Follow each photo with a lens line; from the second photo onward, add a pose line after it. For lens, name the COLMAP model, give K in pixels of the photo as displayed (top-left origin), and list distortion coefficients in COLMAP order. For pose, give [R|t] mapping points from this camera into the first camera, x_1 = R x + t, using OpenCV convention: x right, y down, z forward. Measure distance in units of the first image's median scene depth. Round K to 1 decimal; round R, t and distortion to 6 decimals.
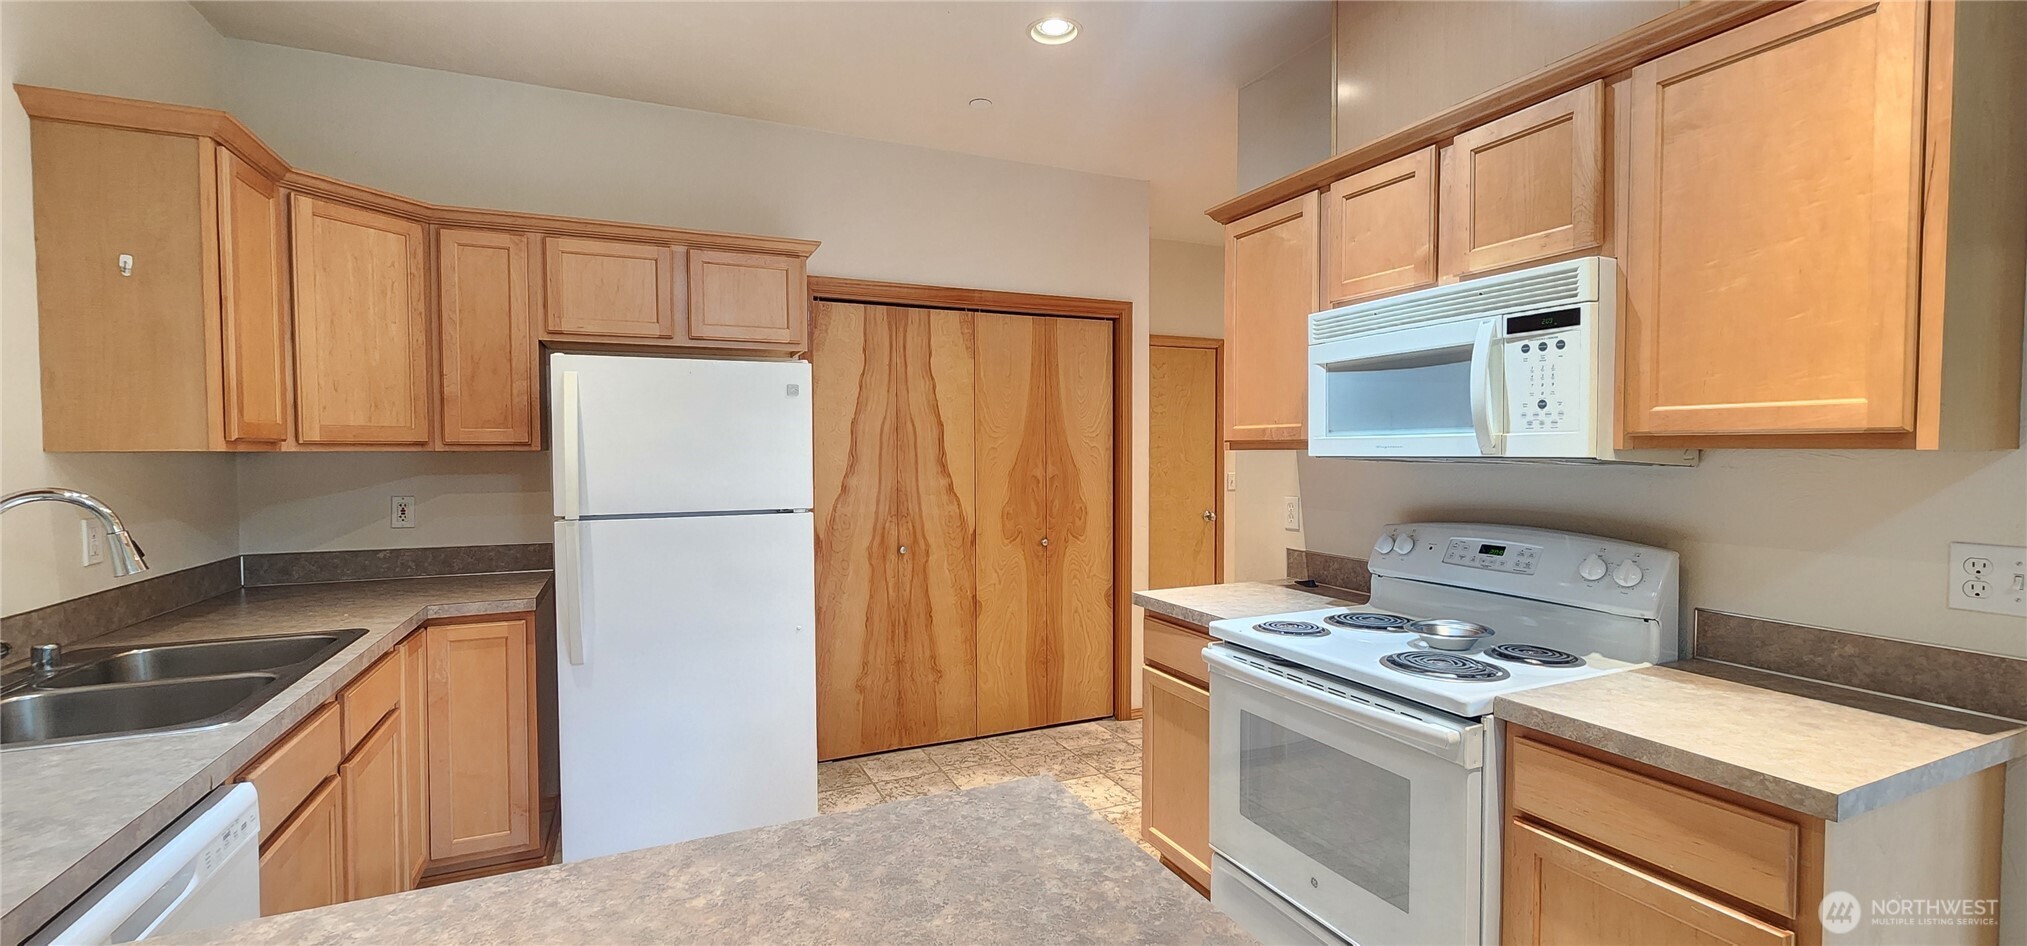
lens RADIAL K [[837.0, 0, 1013.3], [0, 837.0, 475.2], [0, 0, 1]] dist [0.000521, 0.000269]
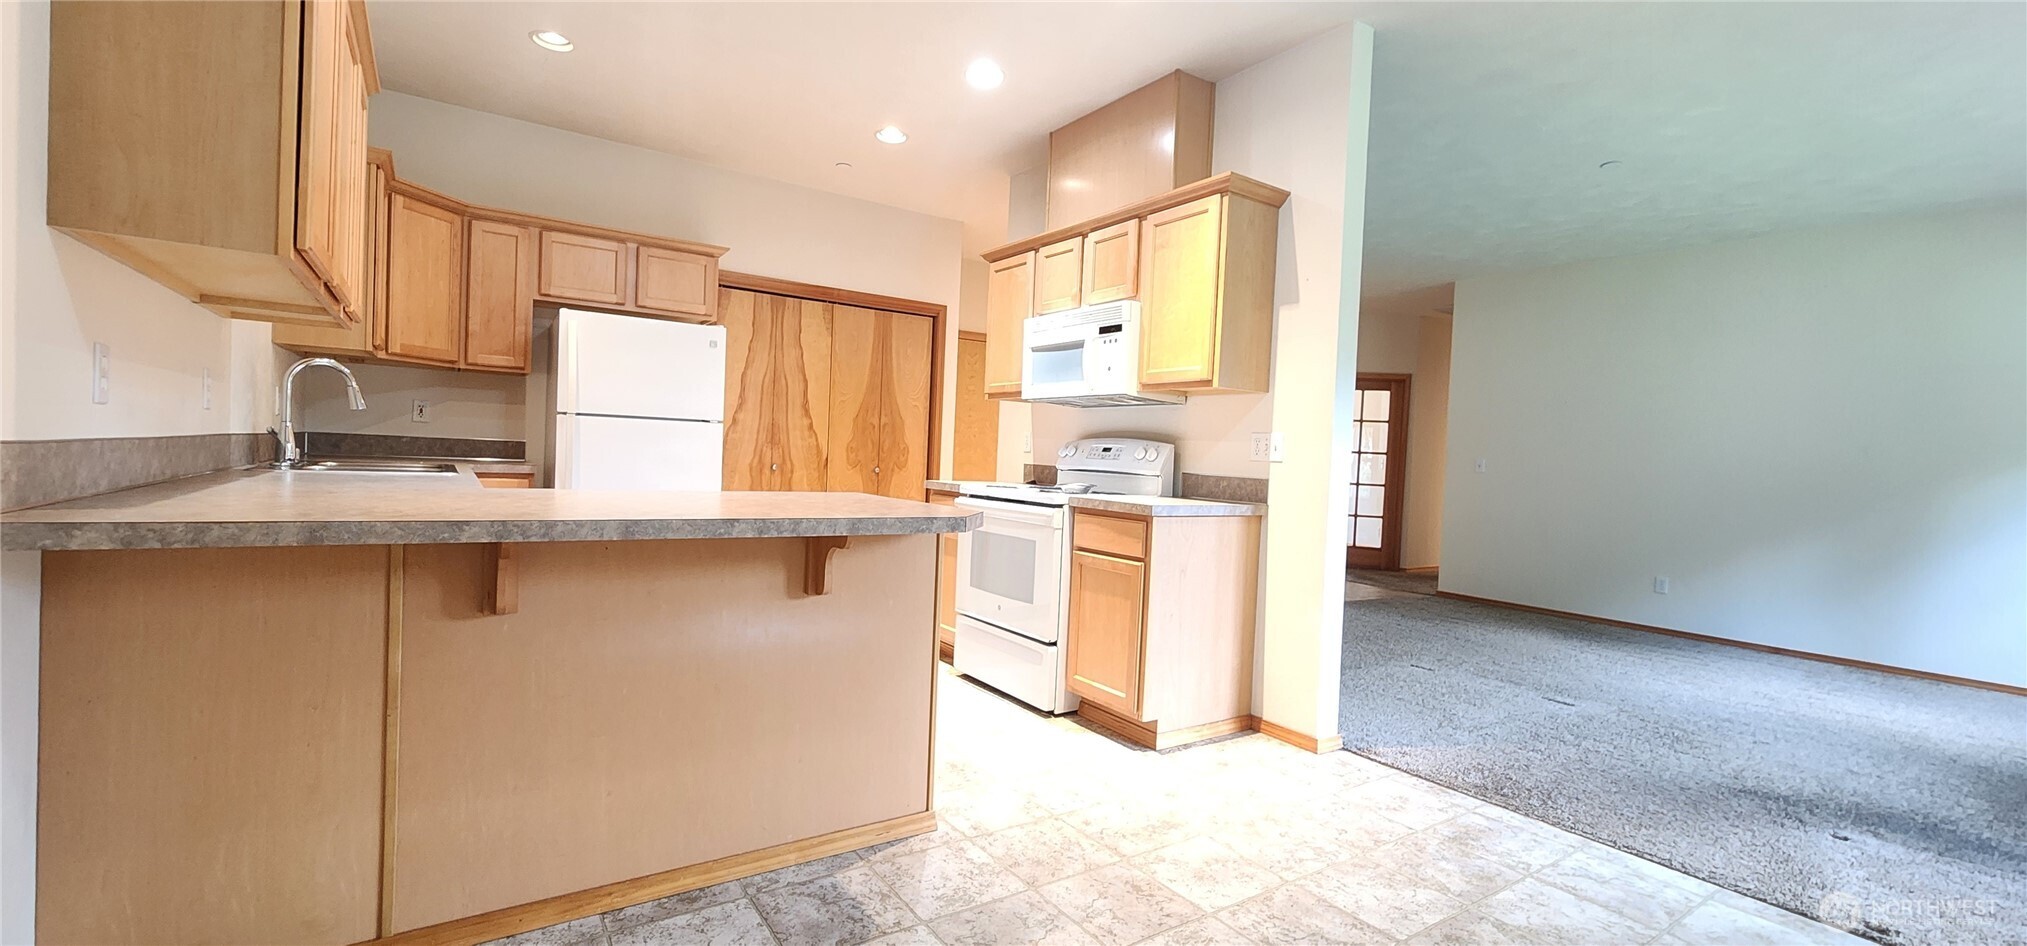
lens RADIAL K [[837.0, 0, 1013.3], [0, 837.0, 475.2], [0, 0, 1]] dist [0.000521, 0.000269]
pose [[0.983447, 0.043076, 0.176000, 0.022317], [-0.042863, 0.999068, -0.005011, 0.124368], [-0.176052, -0.002616, 0.984377, -0.627346]]
